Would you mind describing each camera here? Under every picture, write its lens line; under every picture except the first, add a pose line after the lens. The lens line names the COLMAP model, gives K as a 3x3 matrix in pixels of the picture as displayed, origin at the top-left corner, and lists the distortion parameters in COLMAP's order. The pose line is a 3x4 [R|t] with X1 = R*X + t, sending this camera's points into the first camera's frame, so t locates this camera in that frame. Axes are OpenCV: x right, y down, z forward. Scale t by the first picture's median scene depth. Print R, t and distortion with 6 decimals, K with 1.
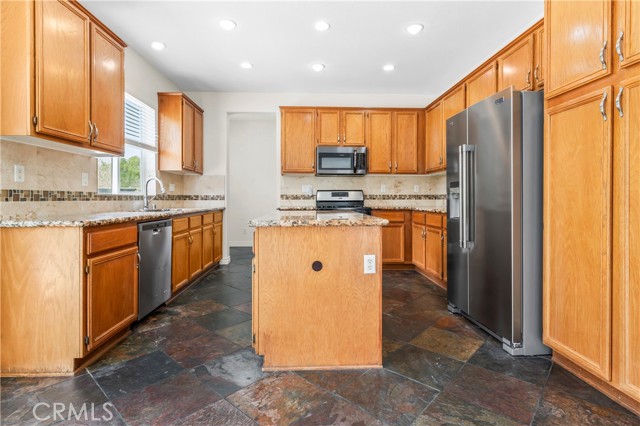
lens RADIAL K [[310.2, 0, 327.8], [0, 310.2, 197.2], [0, 0, 1]] dist [0.001750, -0.000188]
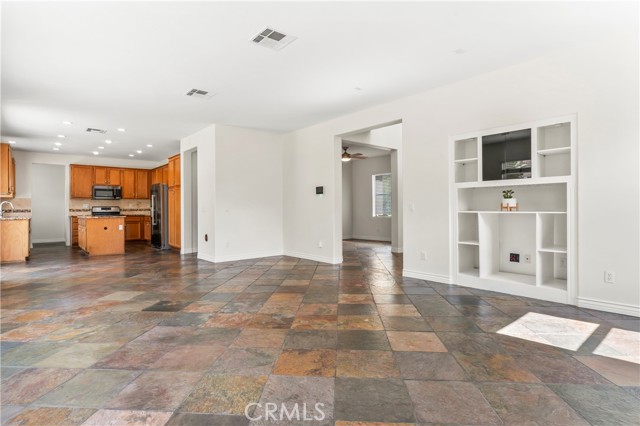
lens RADIAL K [[334.6, 0, 322.2], [0, 334.6, 210.1], [0, 0, 1]] dist [-0.011282, -0.001173]
pose [[0.791874, -0.006430, 0.610651, -0.181895], [0.003309, 0.999975, 0.006239, -0.010069], [-0.610676, -0.002920, 0.791876, -1.679103]]
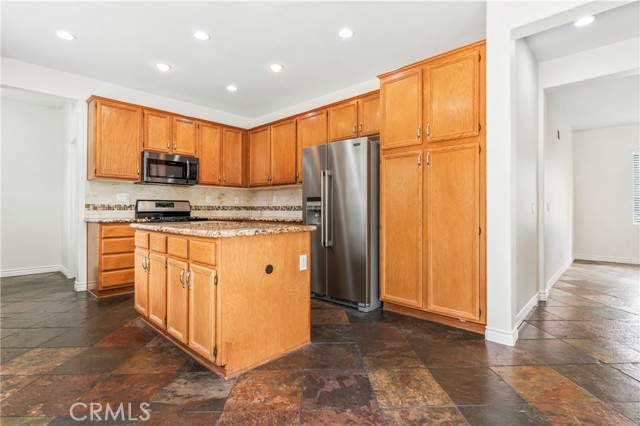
lens RADIAL K [[310.2, 0, 304.0], [0, 310.2, 204.1], [0, 0, 1]] dist [0.001750, -0.000188]
pose [[0.738373, 0.015668, 0.674210, -0.300218], [-0.006861, 0.999853, -0.015722, 0.000565], [-0.674358, 0.006983, 0.738372, 0.033491]]
